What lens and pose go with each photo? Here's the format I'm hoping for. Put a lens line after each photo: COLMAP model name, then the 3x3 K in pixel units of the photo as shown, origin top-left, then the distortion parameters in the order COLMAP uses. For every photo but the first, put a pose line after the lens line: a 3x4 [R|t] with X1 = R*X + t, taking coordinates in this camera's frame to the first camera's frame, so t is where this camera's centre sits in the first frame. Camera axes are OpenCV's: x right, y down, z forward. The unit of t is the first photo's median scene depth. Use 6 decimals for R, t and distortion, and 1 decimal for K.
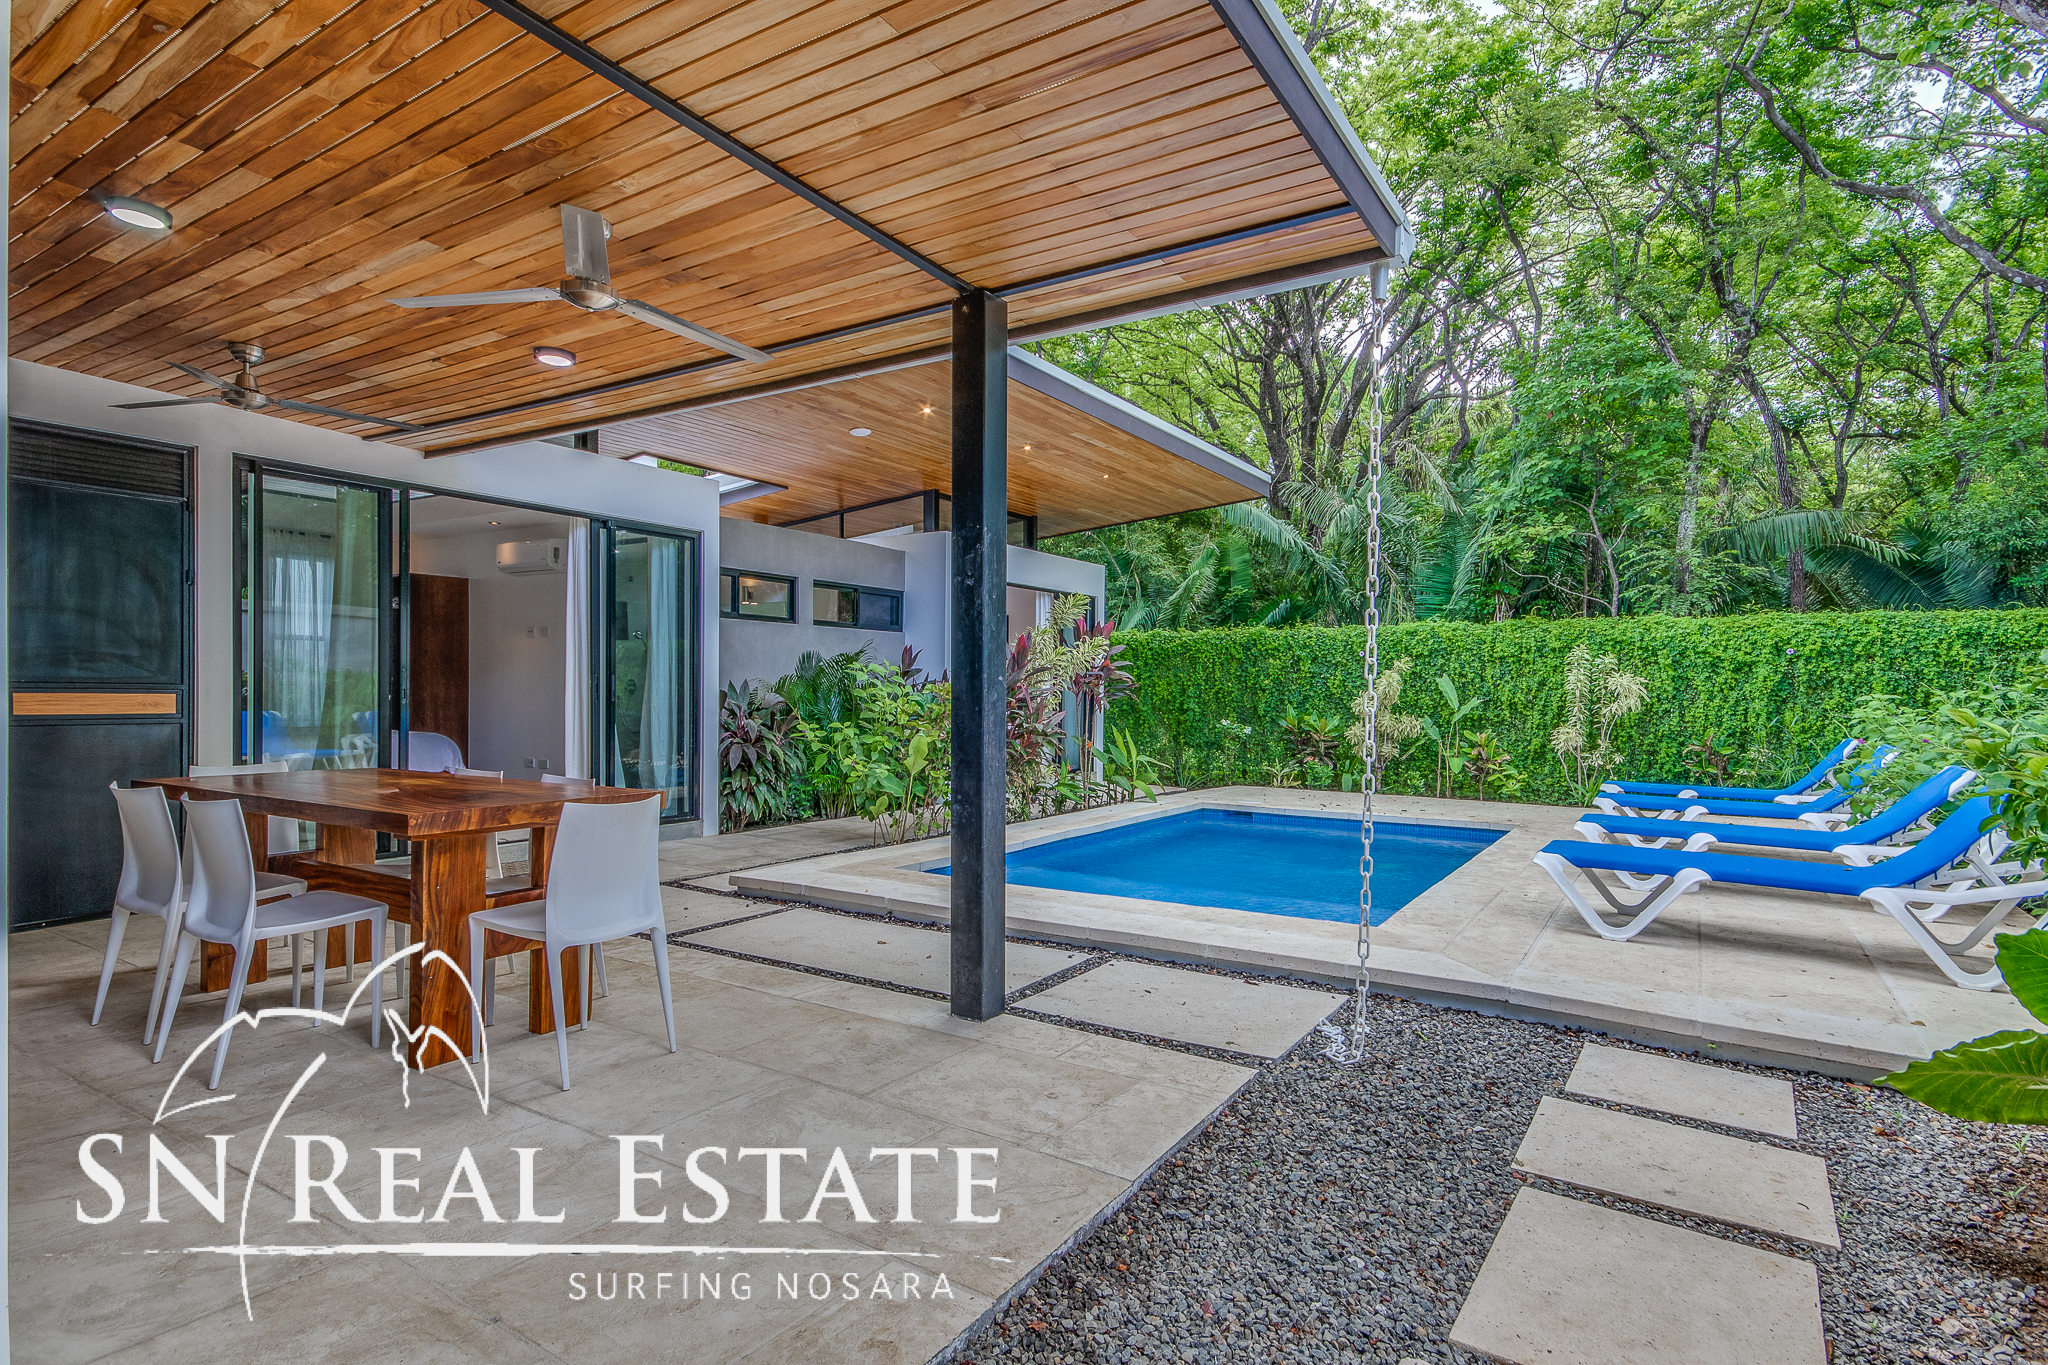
lens RADIAL K [[1064.8, 0, 1026.7], [0, 1064.8, 706.5], [0, 0, 1]] dist [0.003529, 0.002522]
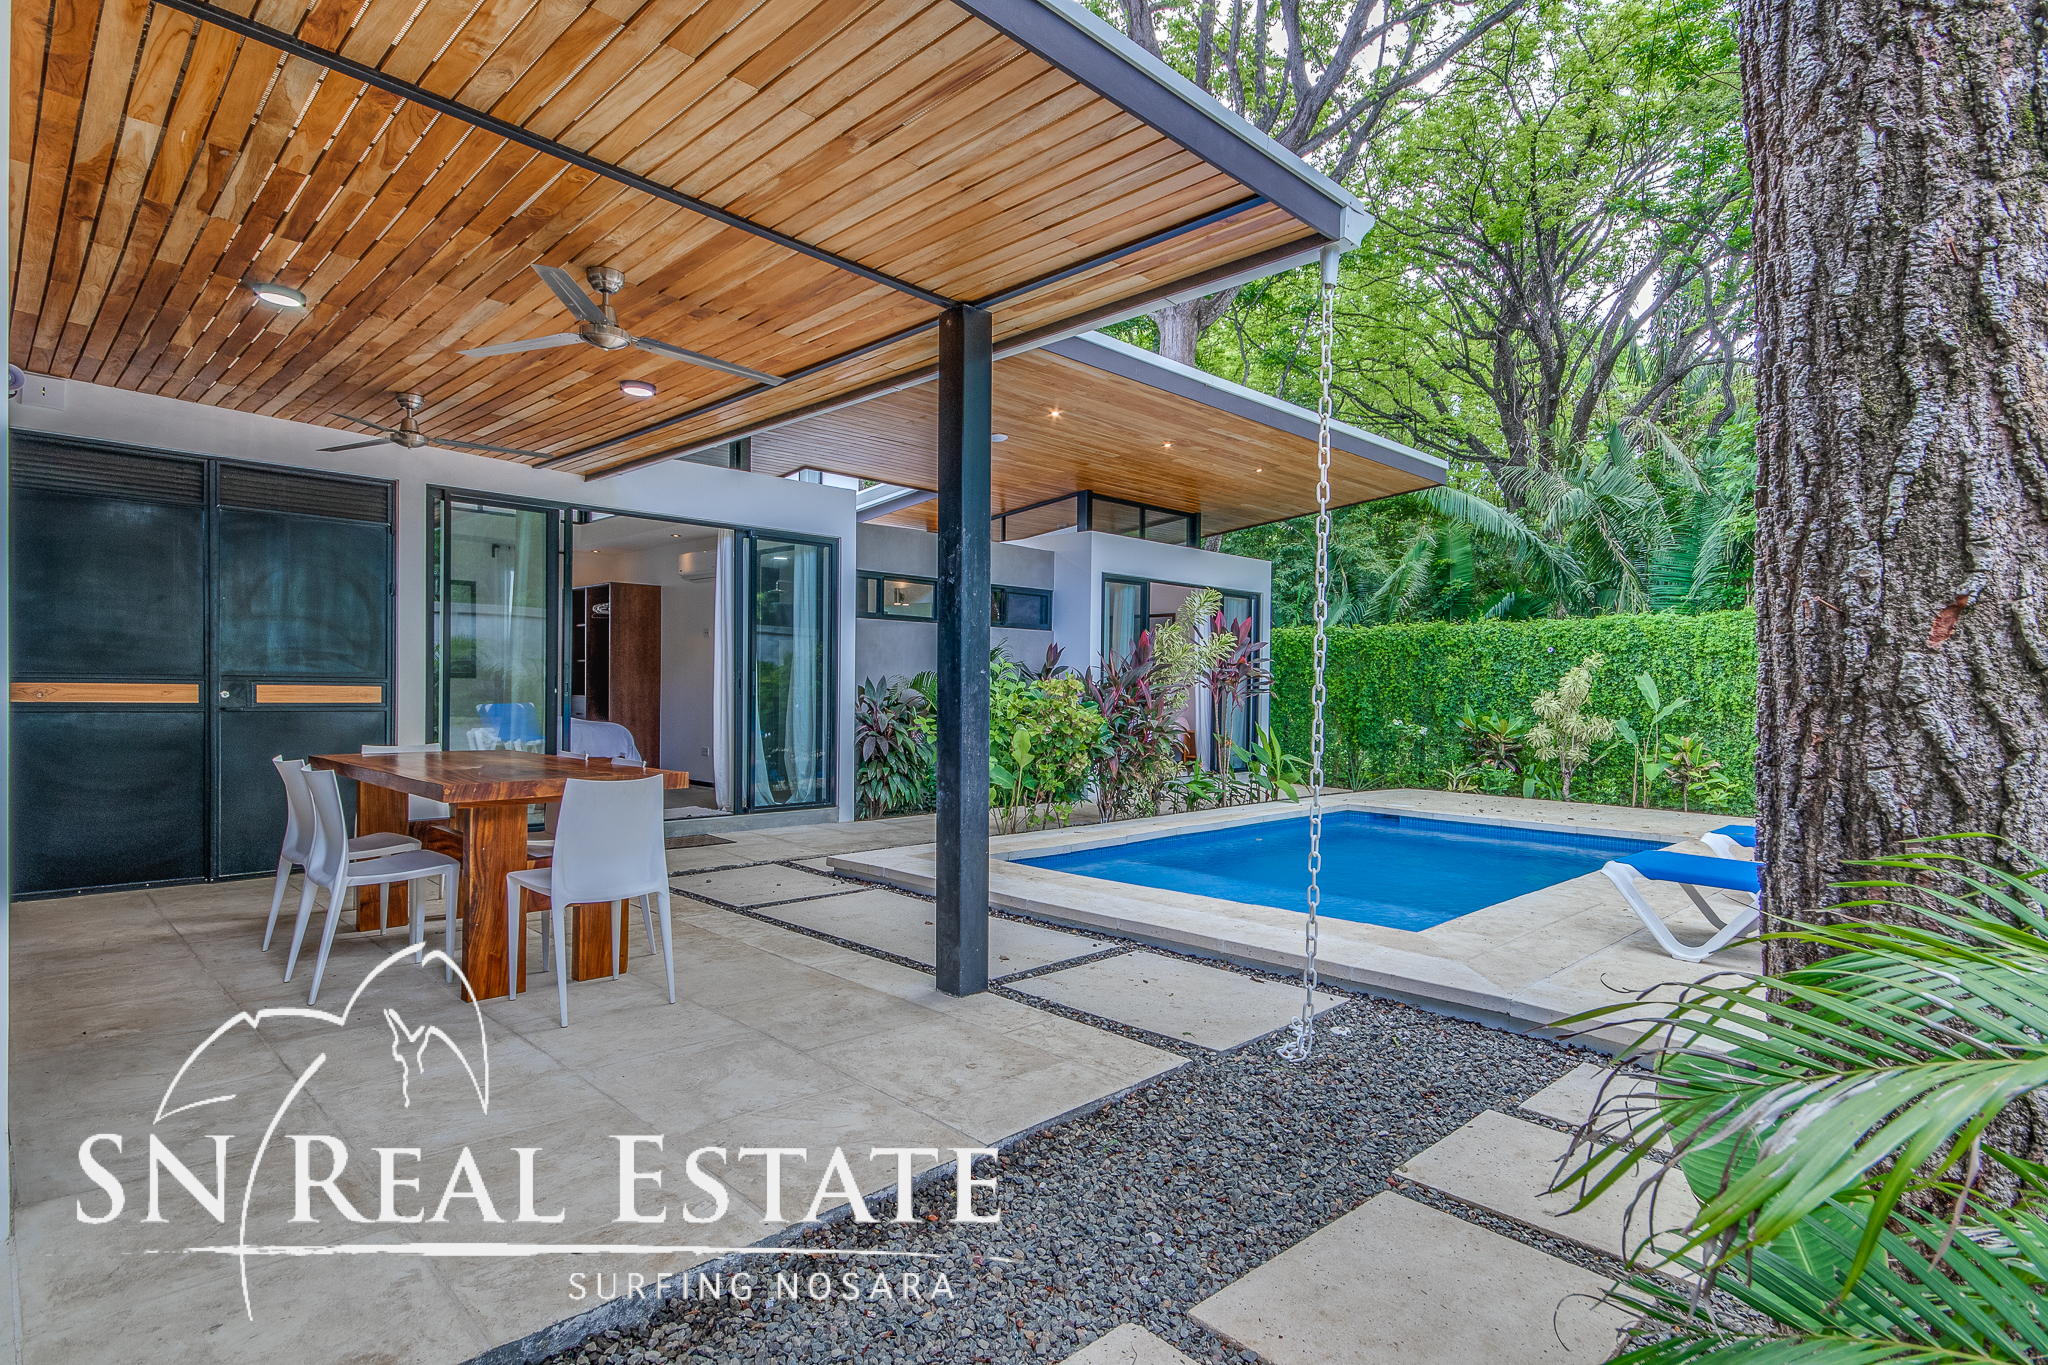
lens RADIAL K [[1064.8, 0, 1026.7], [0, 1064.8, 706.5], [0, 0, 1]] dist [0.003529, 0.002522]
pose [[0.975794, 0.006720, -0.218586, 0.145489], [-0.006615, 0.999977, 0.001215, 0.003569], [0.218590, 0.000260, 0.975817, -0.008936]]
